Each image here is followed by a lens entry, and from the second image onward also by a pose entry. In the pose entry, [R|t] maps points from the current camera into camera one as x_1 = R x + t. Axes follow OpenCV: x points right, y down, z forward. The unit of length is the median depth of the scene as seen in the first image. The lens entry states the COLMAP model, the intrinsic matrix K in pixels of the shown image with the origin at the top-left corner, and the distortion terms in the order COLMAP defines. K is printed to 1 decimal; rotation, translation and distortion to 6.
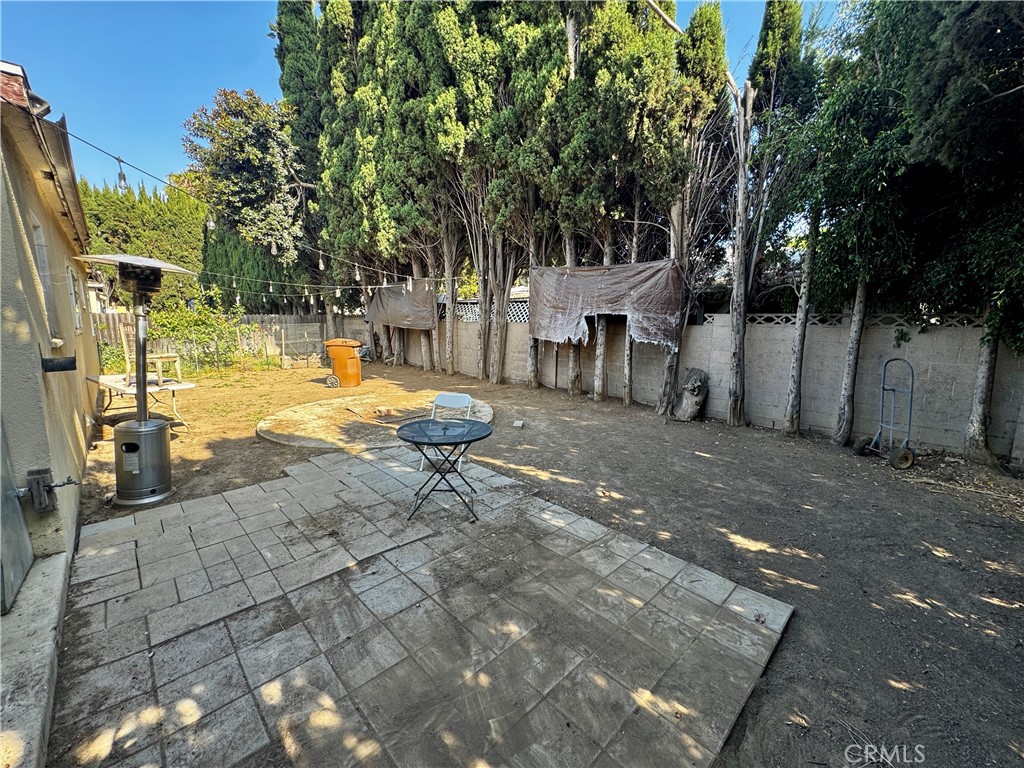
lens RADIAL K [[409.6, 0, 512.3], [0, 409.6, 383.1], [0, 0, 1]] dist [-0.003372, 0.000116]
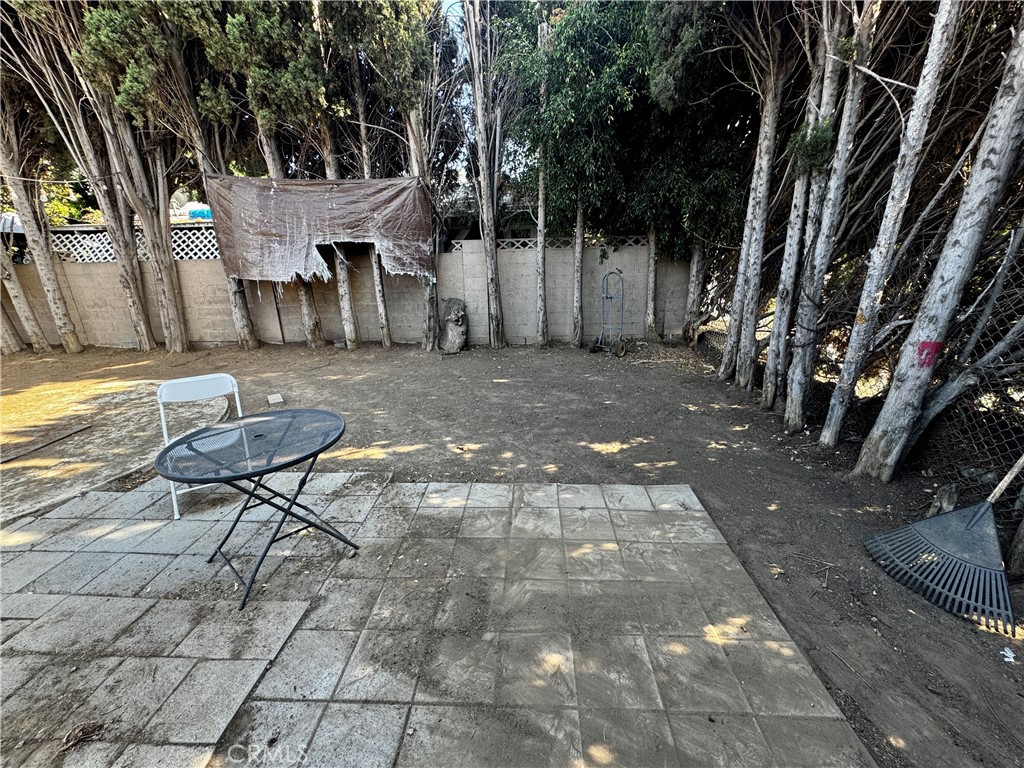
lens RADIAL K [[409.6, 0, 512.3], [0, 409.6, 383.1], [0, 0, 1]] dist [-0.003372, 0.000116]
pose [[0.729499, -0.234994, 0.642346, -0.131578], [0.135818, 0.970195, 0.200688, -0.016192], [-0.670361, -0.059159, 0.739673, 0.167750]]
